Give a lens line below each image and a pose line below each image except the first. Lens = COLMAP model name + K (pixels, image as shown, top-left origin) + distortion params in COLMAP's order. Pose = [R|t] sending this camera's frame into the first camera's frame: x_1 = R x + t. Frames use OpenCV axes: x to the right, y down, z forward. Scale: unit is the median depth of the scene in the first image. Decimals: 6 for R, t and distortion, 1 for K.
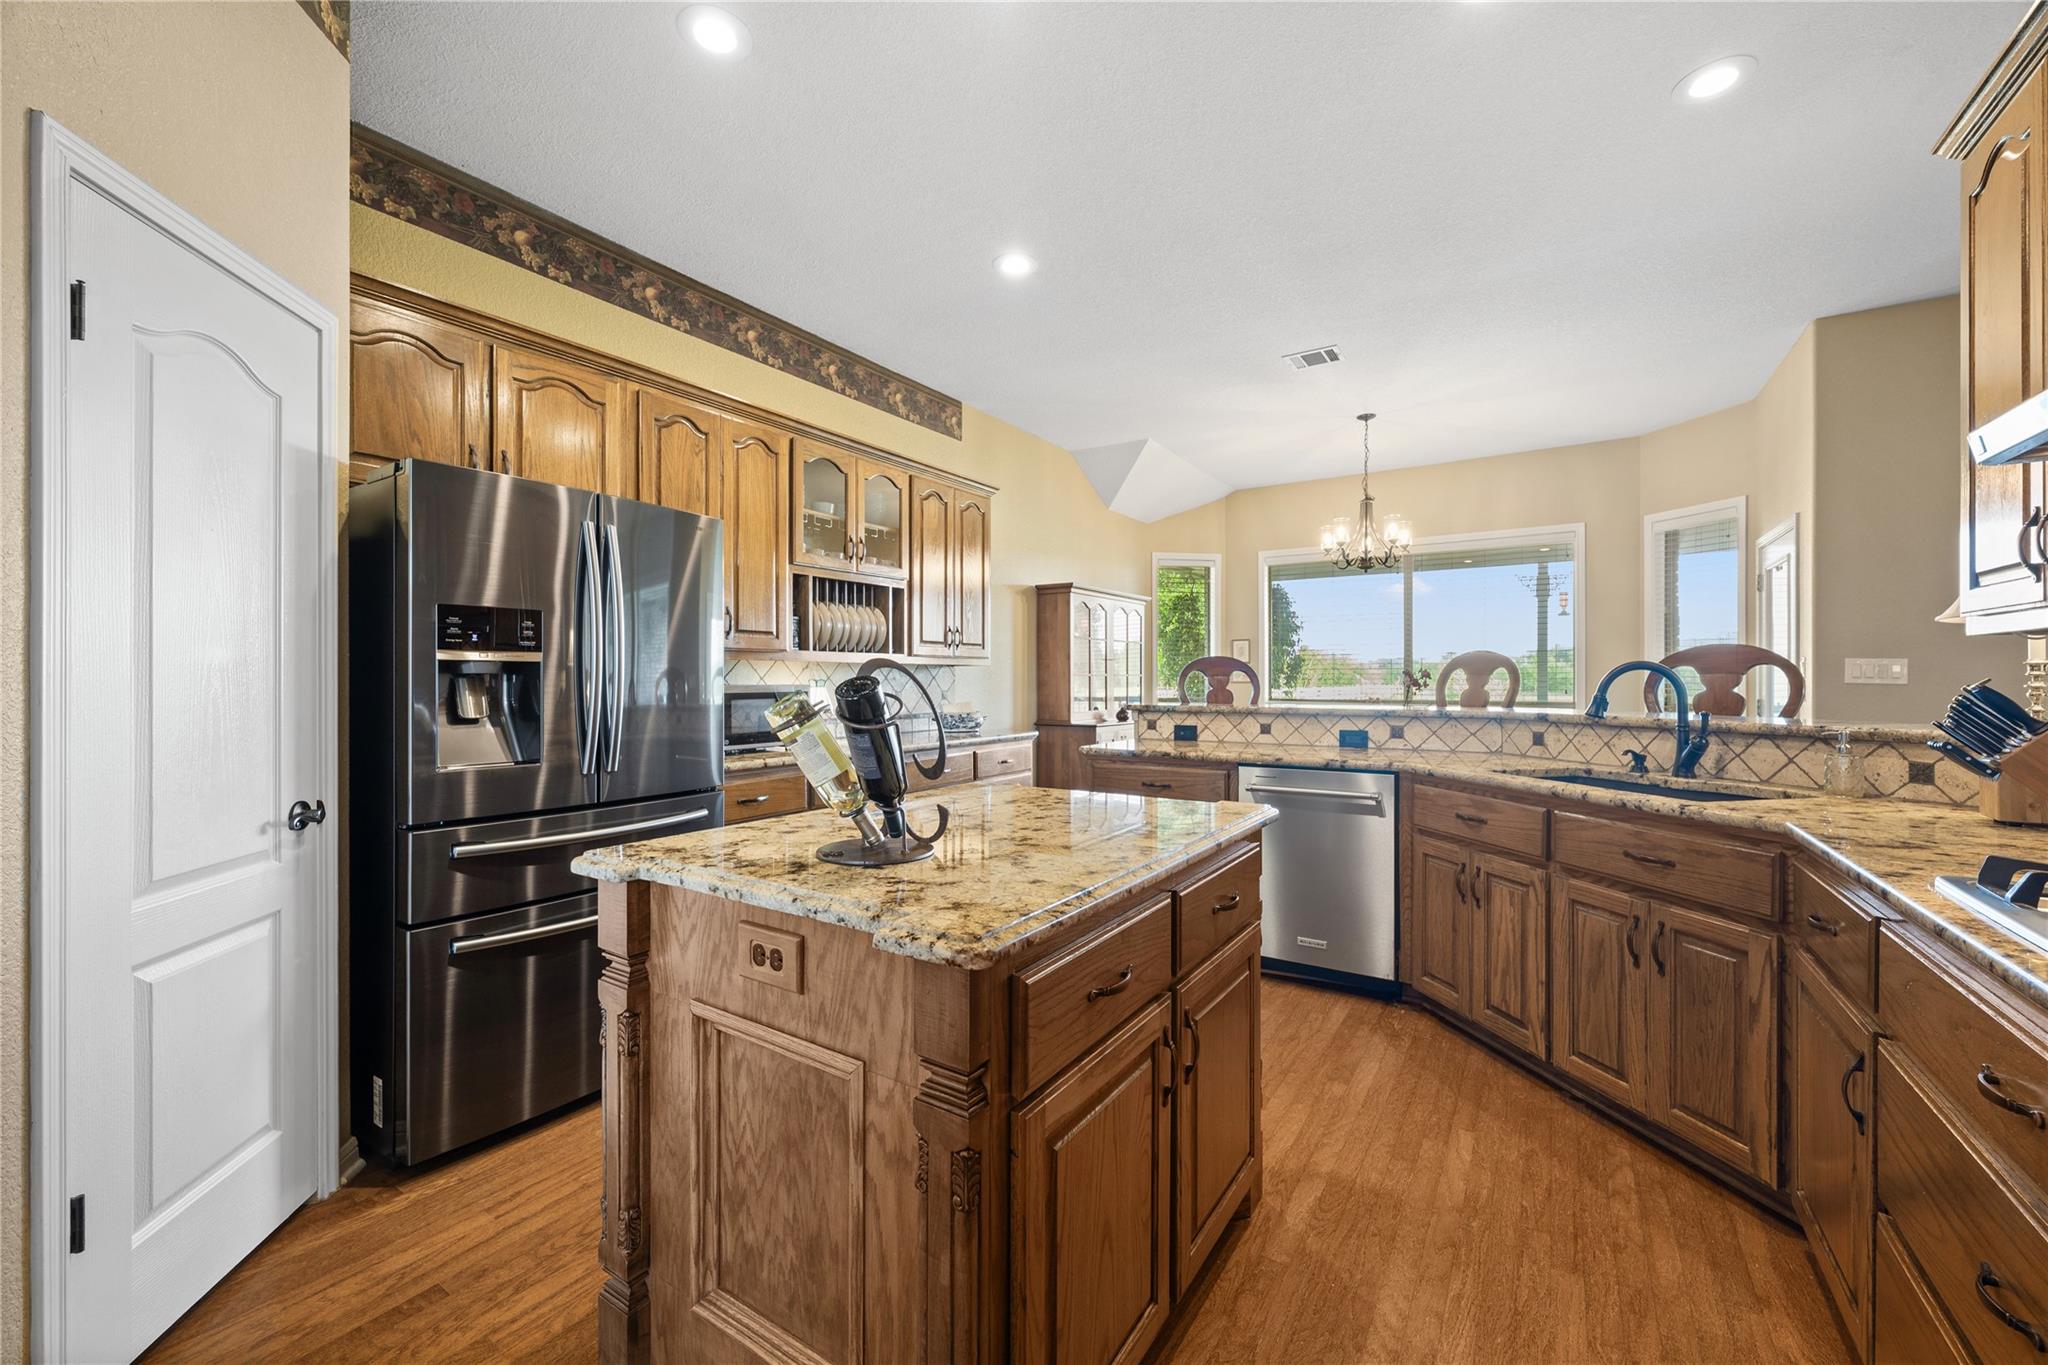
lens RADIAL K [[808.2, 0, 1033.8], [0, 808.2, 683.7], [0, 0, 1]] dist [-0.002907, -0.000113]
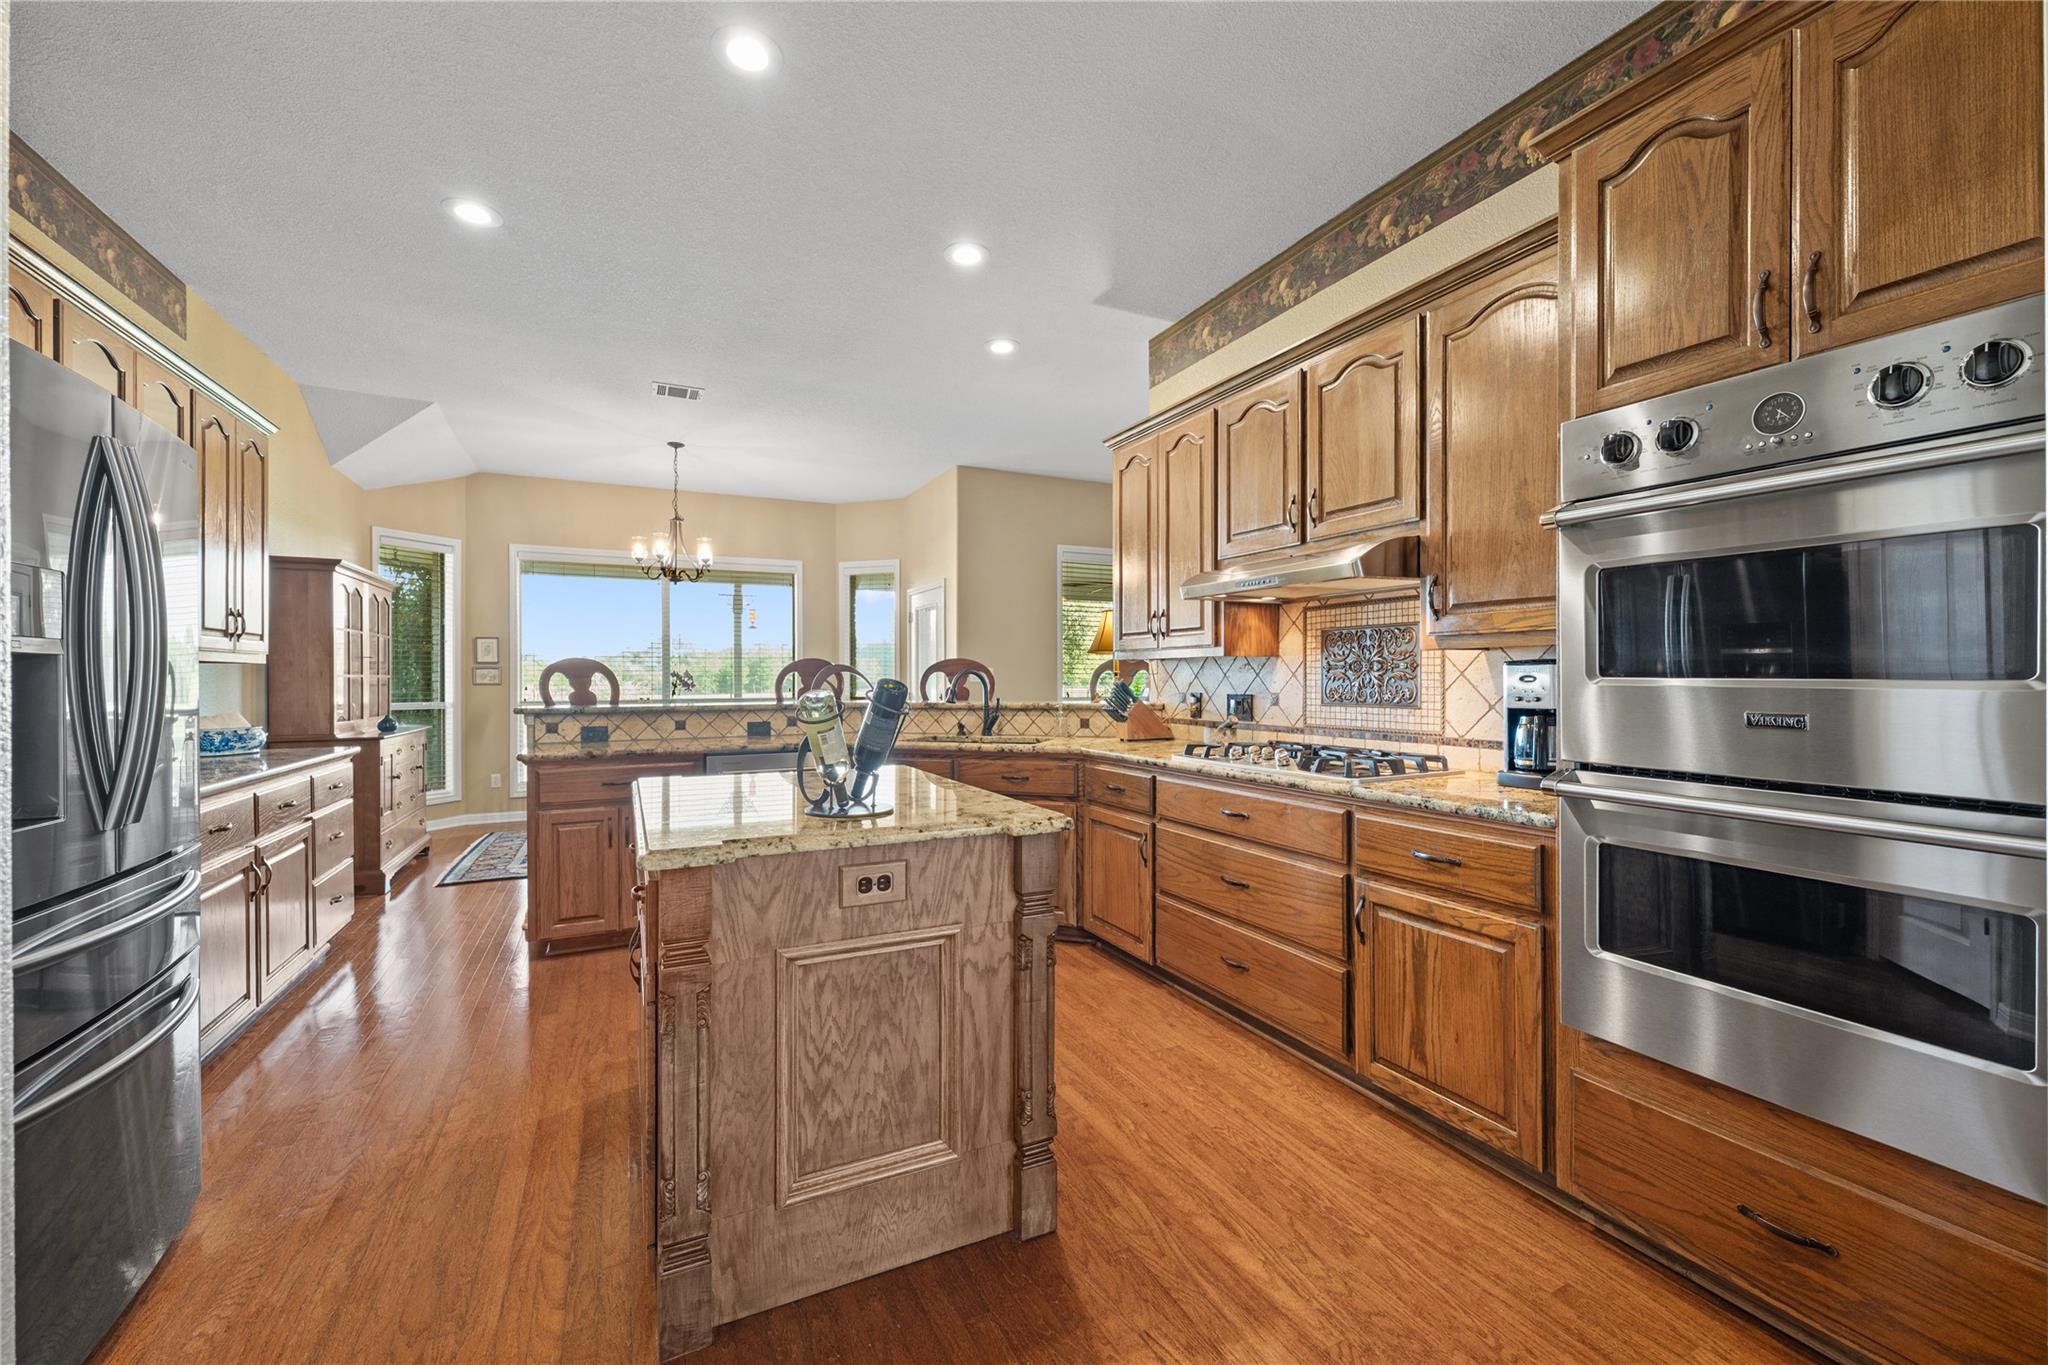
lens RADIAL K [[808.2, 0, 1033.8], [0, 808.2, 683.7], [0, 0, 1]] dist [-0.002907, -0.000113]
pose [[0.499791, -0.006405, 0.866122, -0.413031], [0.007479, 0.999967, 0.003080, -0.000893], [-0.866114, 0.004938, 0.499823, 0.024016]]
